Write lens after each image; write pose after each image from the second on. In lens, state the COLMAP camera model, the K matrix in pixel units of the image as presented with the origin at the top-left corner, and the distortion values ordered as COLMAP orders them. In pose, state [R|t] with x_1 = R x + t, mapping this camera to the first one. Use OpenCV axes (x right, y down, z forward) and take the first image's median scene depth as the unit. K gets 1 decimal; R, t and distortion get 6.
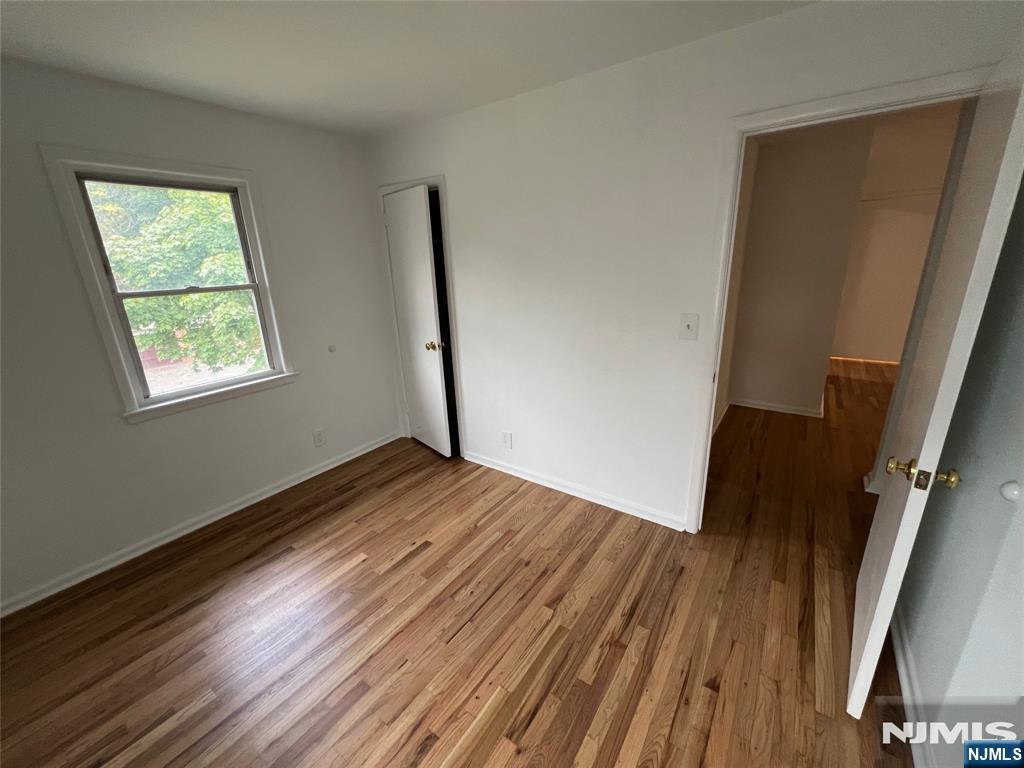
lens RADIAL K [[411.7, 0, 512.0], [0, 411.7, 384.0], [0, 0, 1]] dist [-0.002022, 0.000040]
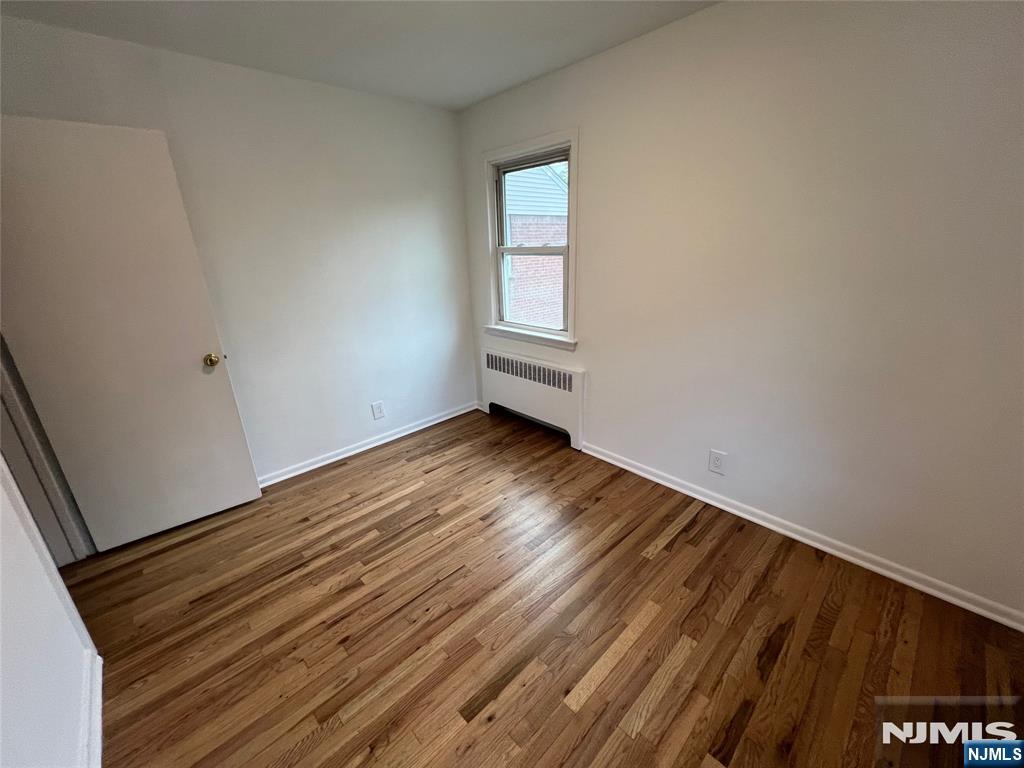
lens RADIAL K [[411.7, 0, 512.0], [0, 411.7, 384.0], [0, 0, 1]] dist [-0.002022, 0.000040]
pose [[-0.979825, 0.003478, 0.199829, -0.476818], [0.119930, 0.810058, 0.573954, -0.389248], [-0.159877, 0.586339, -0.794132, 1.459504]]
